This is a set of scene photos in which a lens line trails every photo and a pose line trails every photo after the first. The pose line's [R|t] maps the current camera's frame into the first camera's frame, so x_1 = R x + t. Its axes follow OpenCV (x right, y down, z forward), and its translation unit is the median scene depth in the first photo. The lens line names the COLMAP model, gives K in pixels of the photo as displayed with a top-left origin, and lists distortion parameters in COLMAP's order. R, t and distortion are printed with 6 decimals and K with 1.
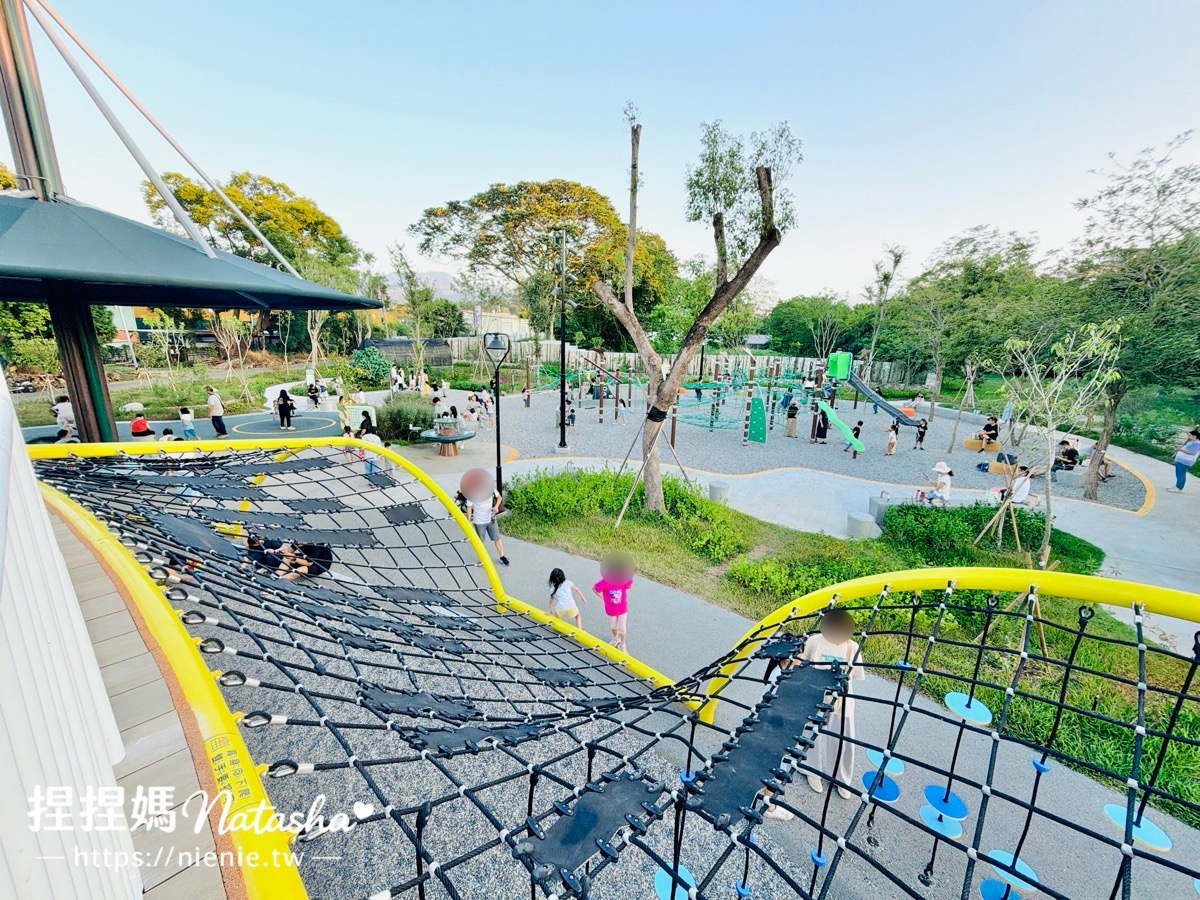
lens RADIAL K [[486.2, 0, 601.4], [0, 486.2, 445.7], [0, 0, 1]] dist [0.000206, 0.000049]
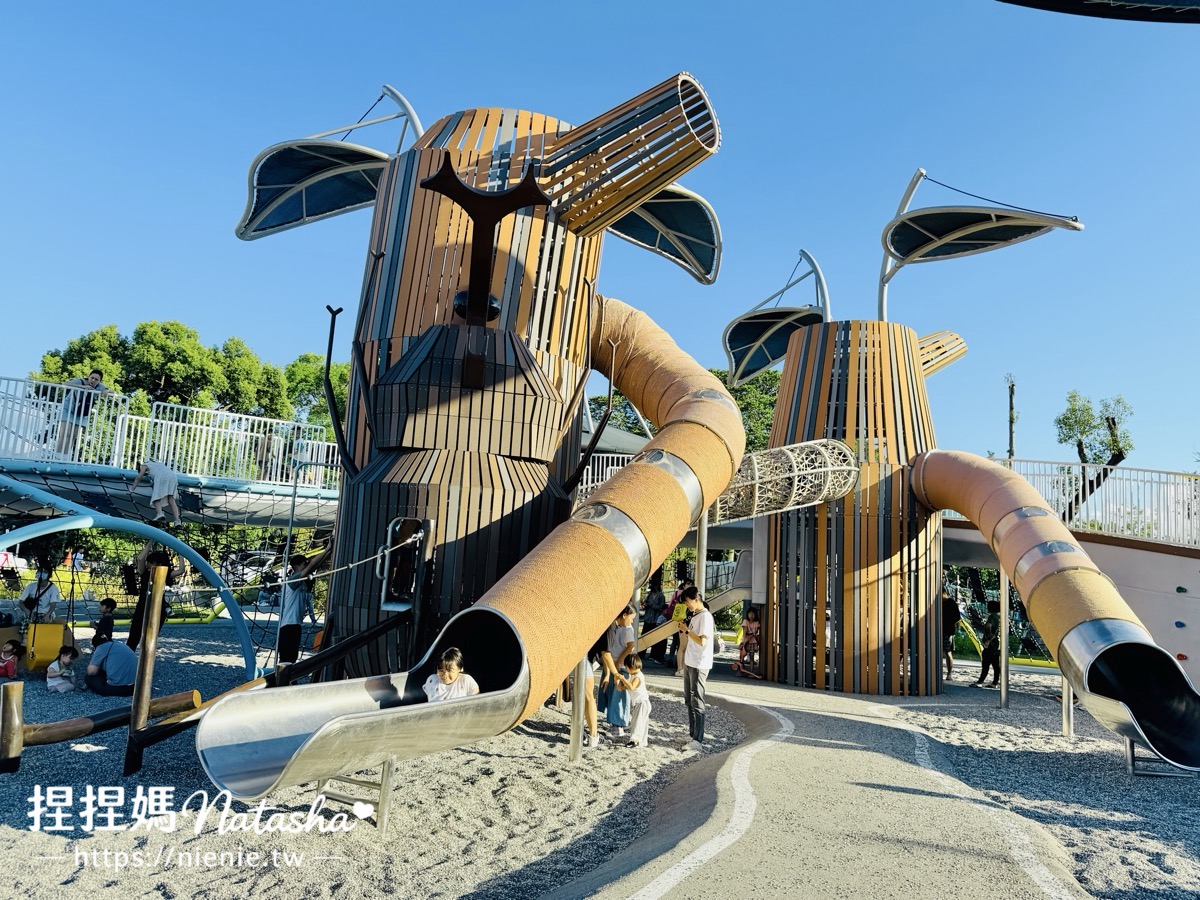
lens RADIAL K [[924.2, 0, 593.9], [0, 924.2, 443.0], [0, 0, 1]] dist [0.040829, -0.012840]
pose [[0.996254, 0.027603, -0.081957, -1.119034], [-0.056011, 0.928019, -0.368299, 0.773306], [0.065891, 0.371509, 0.926088, -1.989390]]
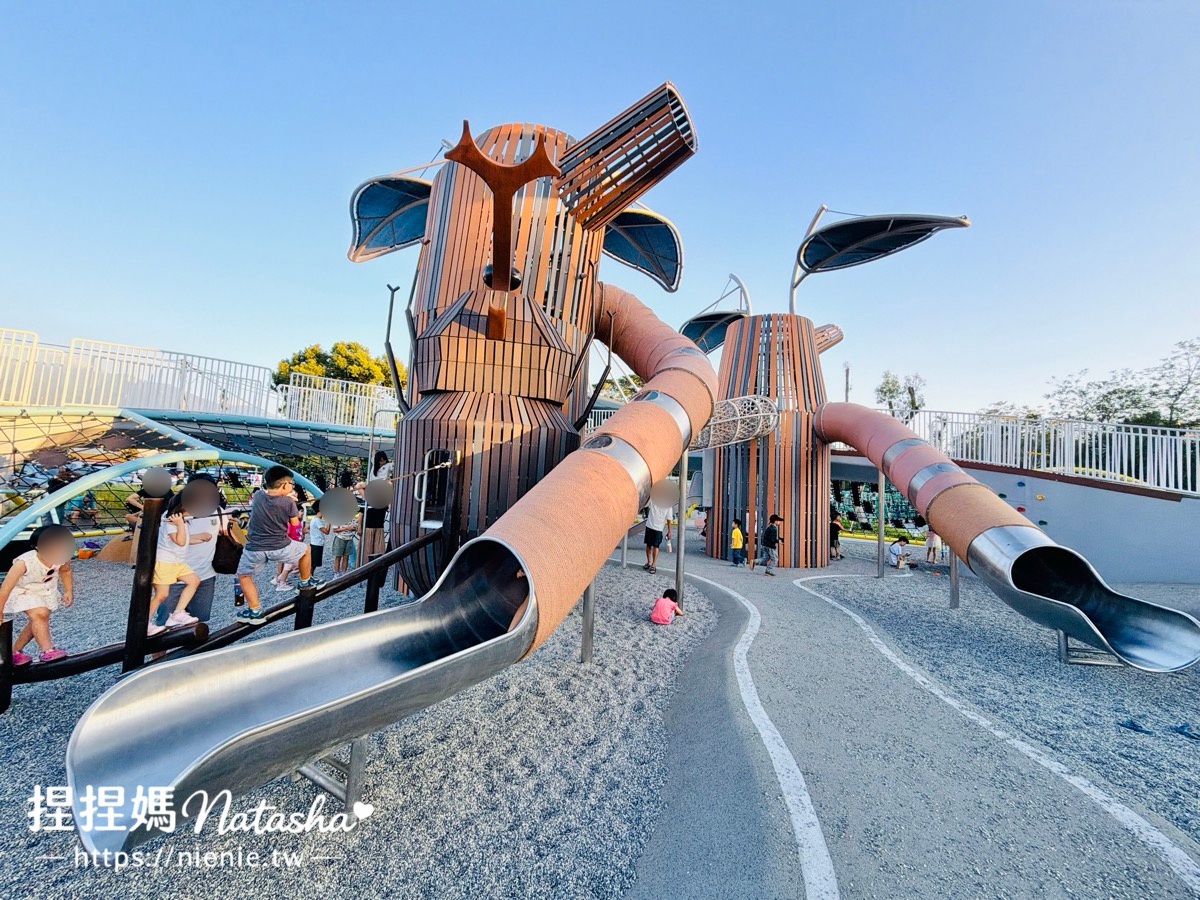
lens RADIAL K [[486.2, 0, 592.1], [0, 486.2, 449.1], [0, 0, 1]] dist [0.000206, 0.000049]
pose [[0.996289, 0.025192, -0.082303, -1.162201], [-0.048822, 0.952903, -0.299319, 0.652756], [0.070887, 0.302226, 0.950597, -1.572704]]
